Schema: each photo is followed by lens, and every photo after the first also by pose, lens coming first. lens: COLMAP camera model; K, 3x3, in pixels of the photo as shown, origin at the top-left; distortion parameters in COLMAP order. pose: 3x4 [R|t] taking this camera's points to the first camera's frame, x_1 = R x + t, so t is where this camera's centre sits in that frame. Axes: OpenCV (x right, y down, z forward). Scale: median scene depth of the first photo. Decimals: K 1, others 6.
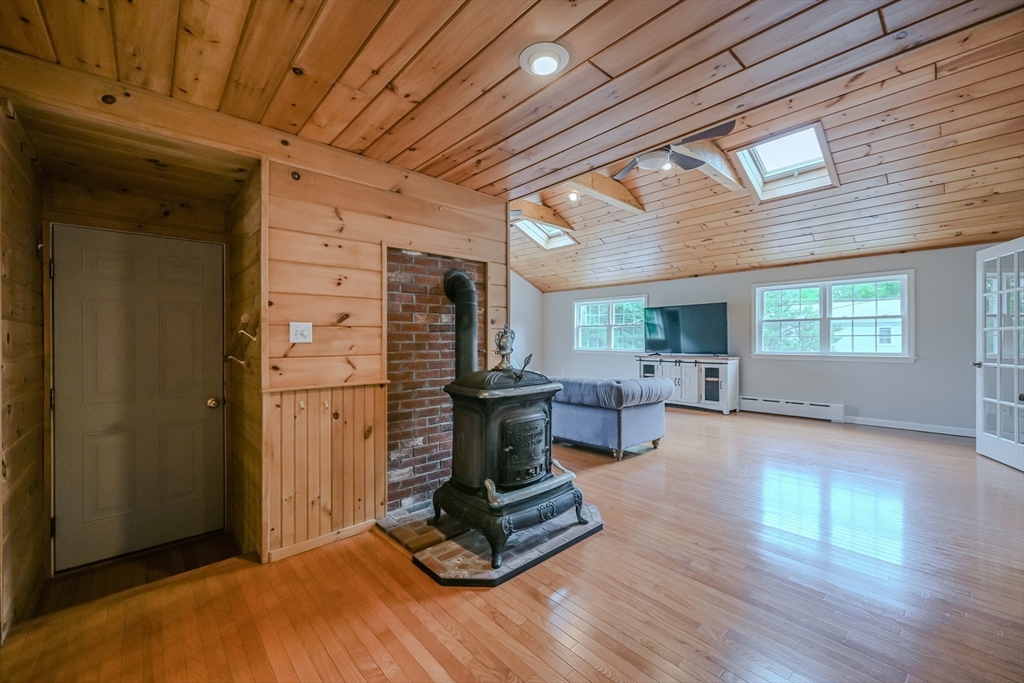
lens RADIAL K [[404.2, 0, 504.6], [0, 404.2, 335.9], [0, 0, 1]] dist [-0.002147, 0.000398]
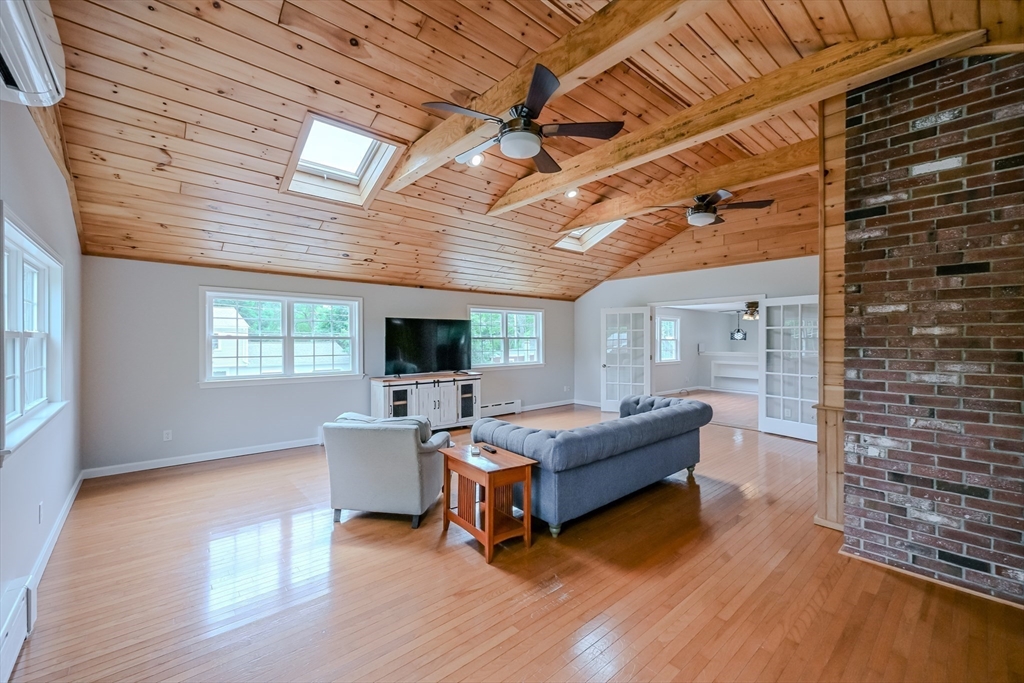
lens RADIAL K [[404.2, 0, 522.6], [0, 404.2, 341.7], [0, 0, 1]] dist [-0.002147, 0.000398]
pose [[-0.003527, -0.005758, 0.999977, -0.489156], [-0.007645, 0.999954, 0.005731, -0.033790], [-0.999965, -0.007624, -0.003571, 0.852903]]
